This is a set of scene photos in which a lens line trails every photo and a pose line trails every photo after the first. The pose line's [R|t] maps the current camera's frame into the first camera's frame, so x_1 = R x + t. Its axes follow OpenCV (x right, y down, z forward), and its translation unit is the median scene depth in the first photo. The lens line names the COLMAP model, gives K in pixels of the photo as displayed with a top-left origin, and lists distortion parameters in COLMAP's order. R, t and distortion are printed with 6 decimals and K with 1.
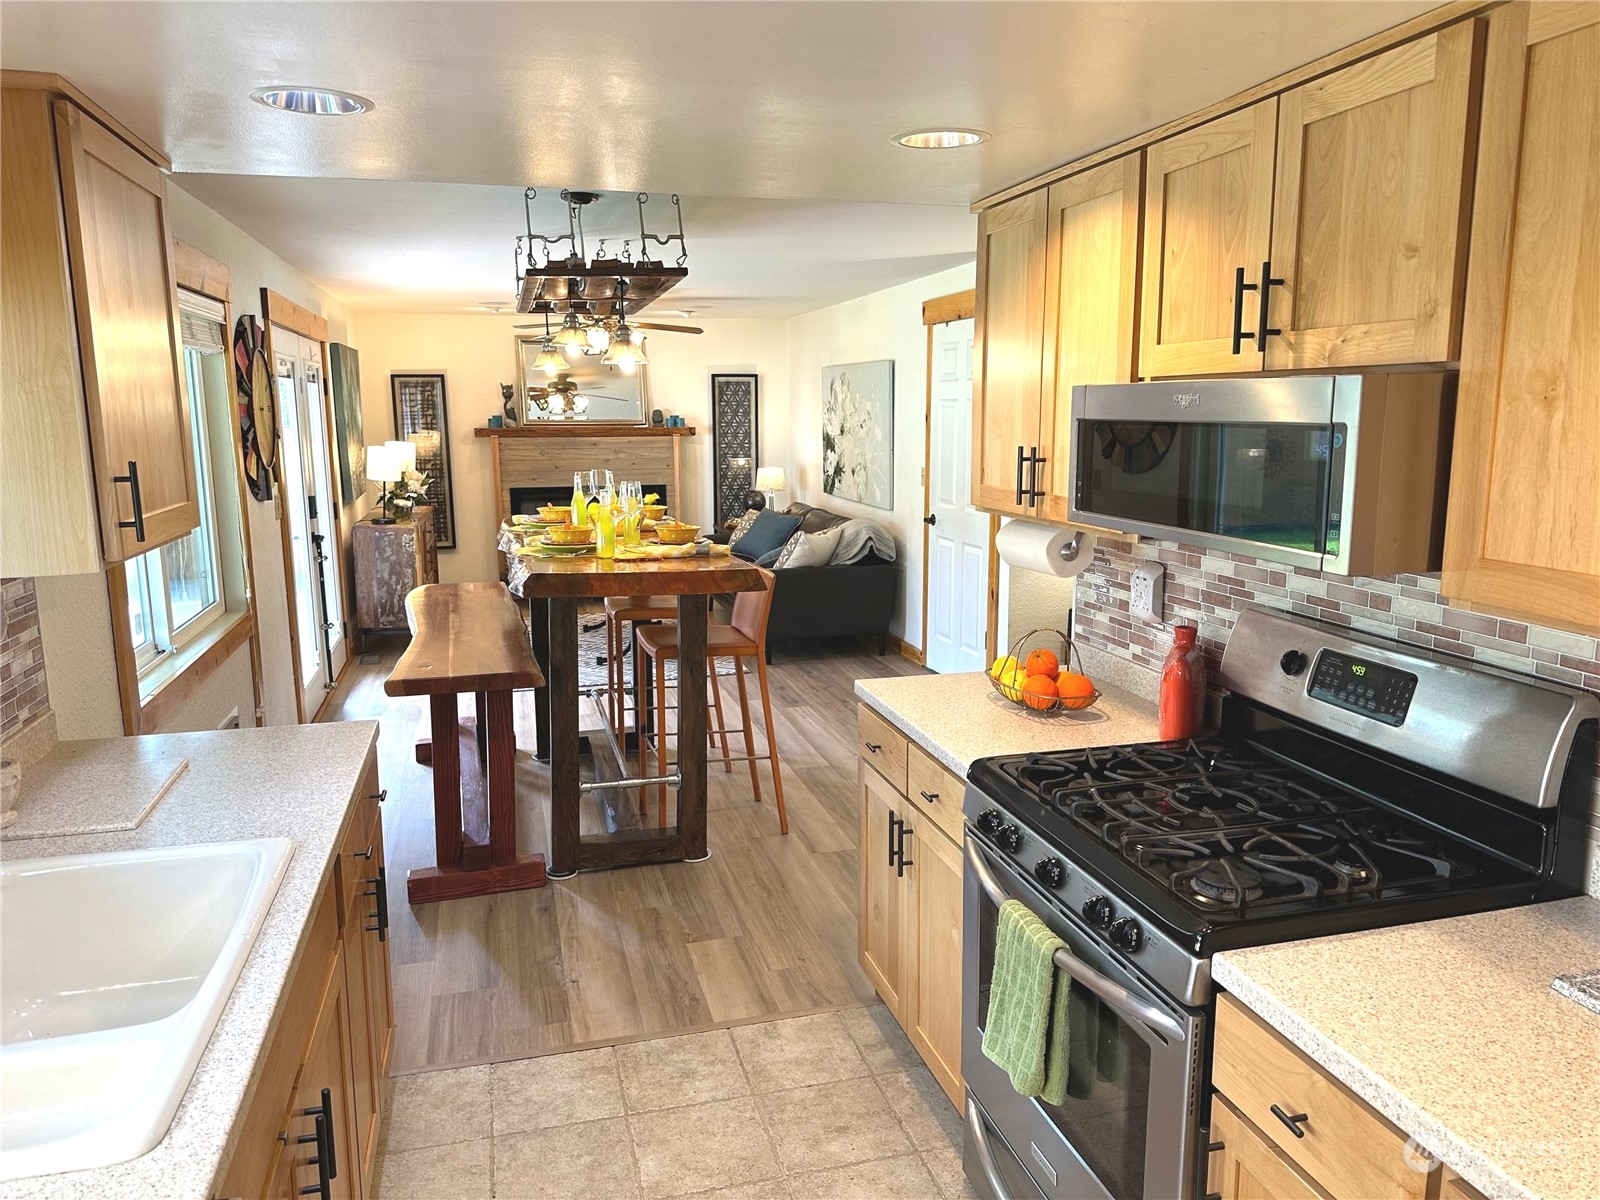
lens RADIAL K [[1133.2, 0, 797.5], [0, 1133.2, 593.7], [0, 0, 1]] dist [0.055831, -0.001964]
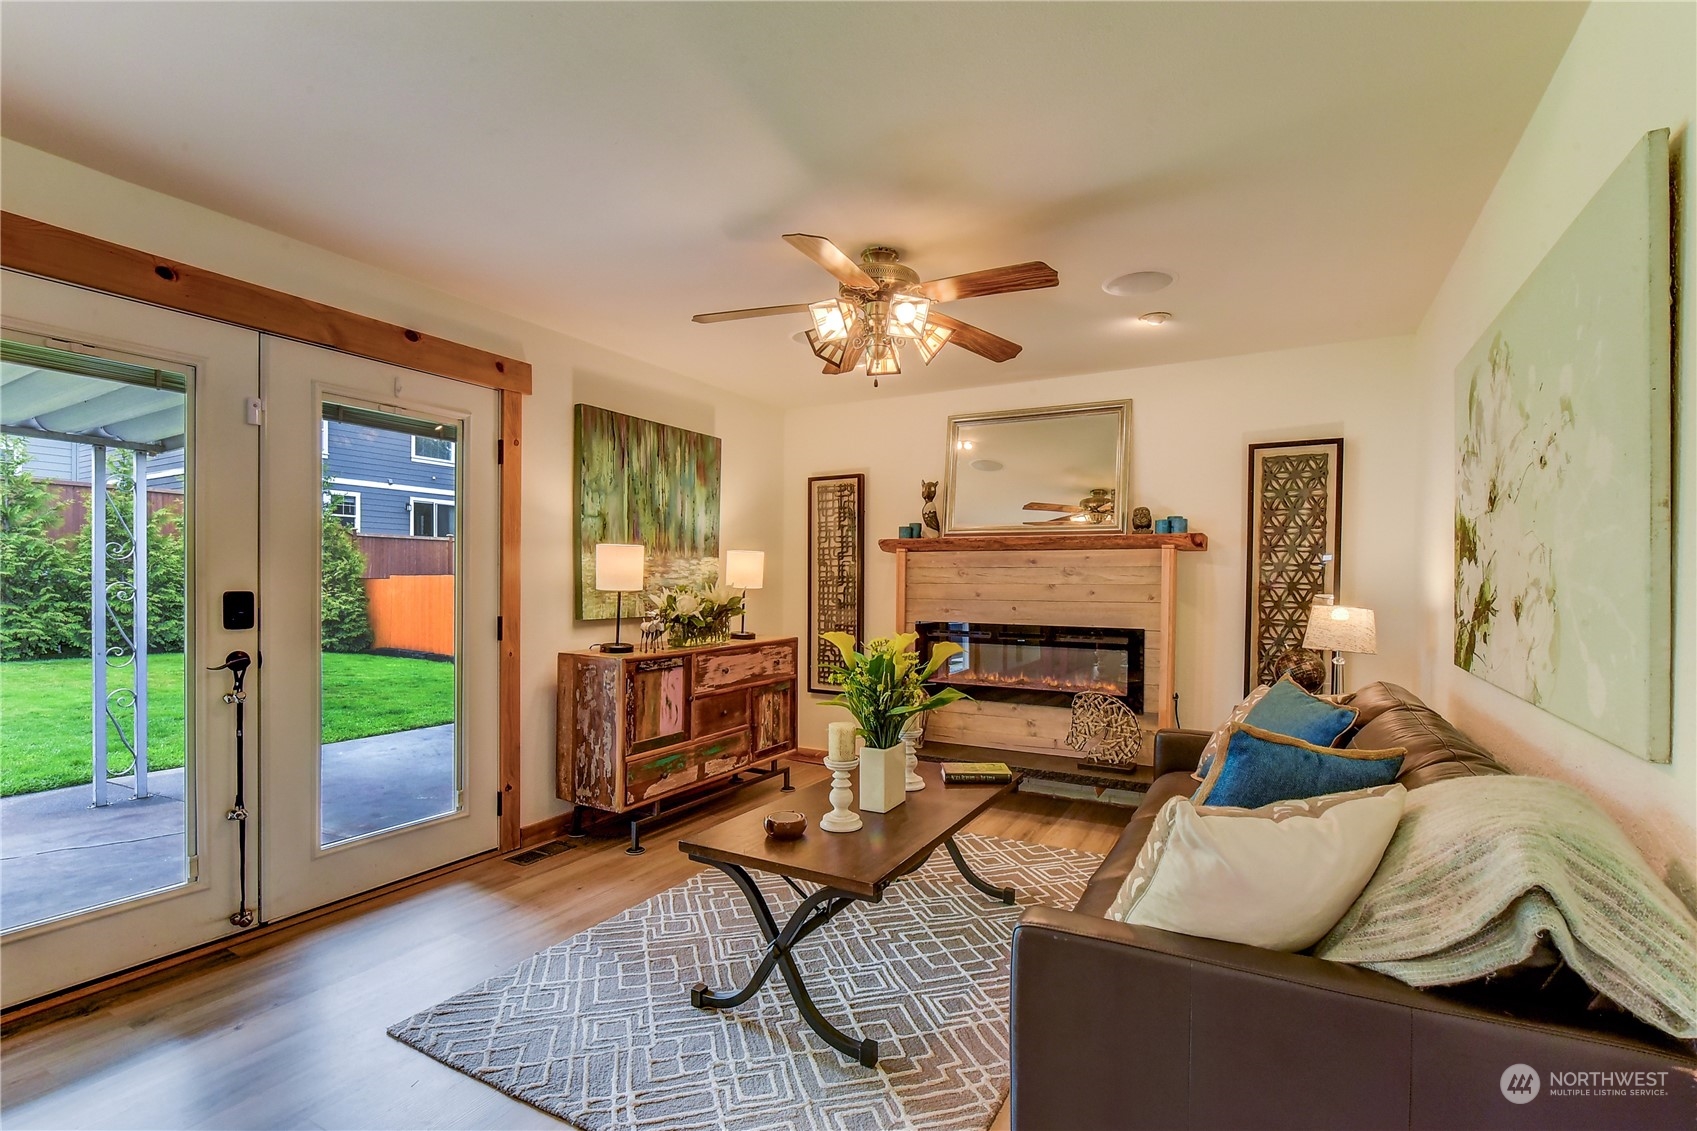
lens RADIAL K [[750.7, 0, 889.4], [0, 750.7, 599.7], [0, 0, 1]] dist [0.011220, -0.001312]
pose [[0.718630, 0.026973, -0.694869, 0.065618], [-0.127676, 0.987379, -0.093715, -0.060454], [0.683571, 0.156064, 0.713004, 0.658276]]
